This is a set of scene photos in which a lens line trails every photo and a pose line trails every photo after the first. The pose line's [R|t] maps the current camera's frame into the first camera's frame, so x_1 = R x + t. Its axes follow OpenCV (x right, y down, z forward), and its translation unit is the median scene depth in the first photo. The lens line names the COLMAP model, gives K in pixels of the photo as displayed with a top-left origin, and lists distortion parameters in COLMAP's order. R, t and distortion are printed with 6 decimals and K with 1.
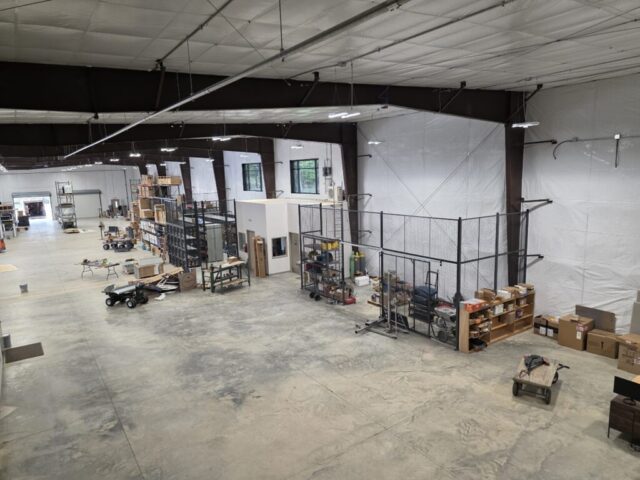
lens RADIAL K [[438.7, 0, 320.0], [0, 438.7, 240.0], [0, 0, 1]] dist [0.046378, -0.003133]
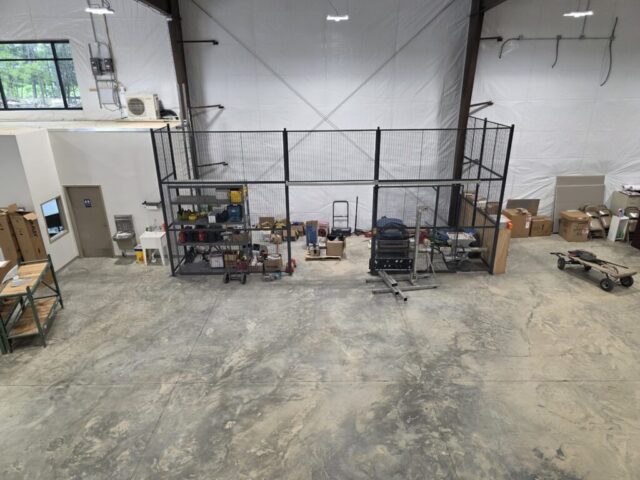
lens RADIAL K [[438.7, 0, 320.0], [0, 438.7, 240.0], [0, 0, 1]] dist [0.046378, -0.003133]
pose [[0.554400, -0.274859, 0.785553, -0.507153], [0.120300, 0.960443, 0.251151, -0.080050], [-0.823510, -0.044736, 0.565535, 0.664266]]
